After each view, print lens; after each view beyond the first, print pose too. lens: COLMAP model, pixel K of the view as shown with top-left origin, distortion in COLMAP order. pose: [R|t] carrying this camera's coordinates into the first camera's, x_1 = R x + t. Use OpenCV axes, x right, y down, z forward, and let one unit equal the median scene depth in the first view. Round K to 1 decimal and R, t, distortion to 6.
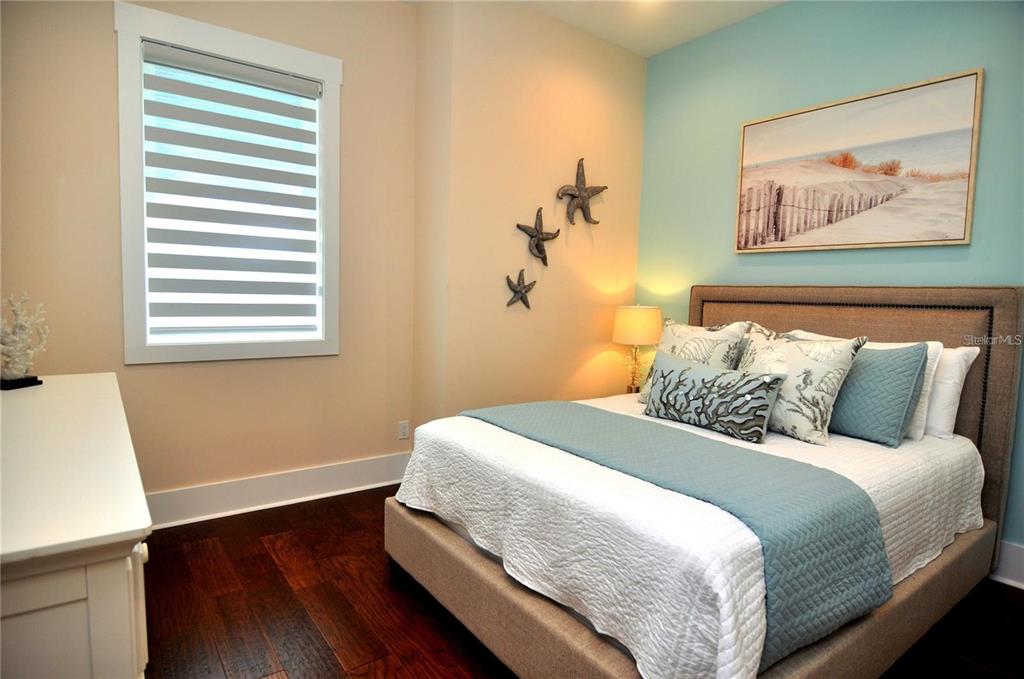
lens RADIAL K [[560.2, 0, 510.4], [0, 560.2, 338.8], [0, 0, 1]] dist [-0.006688, -0.003994]
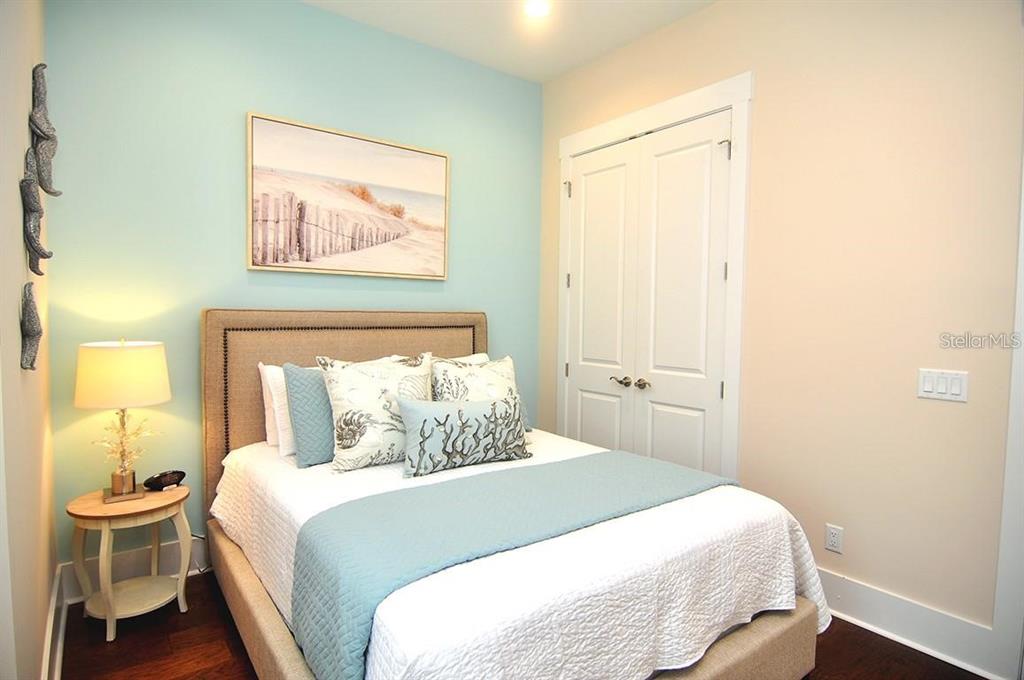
lens RADIAL K [[560.2, 0, 506.9], [0, 560.2, 337.5], [0, 0, 1]] dist [-0.006688, -0.003994]
pose [[-0.010386, -0.074310, 0.997181, -0.482515], [0.064568, 0.995104, 0.074828, -0.103199], [-0.997859, 0.065163, -0.005537, 0.725866]]
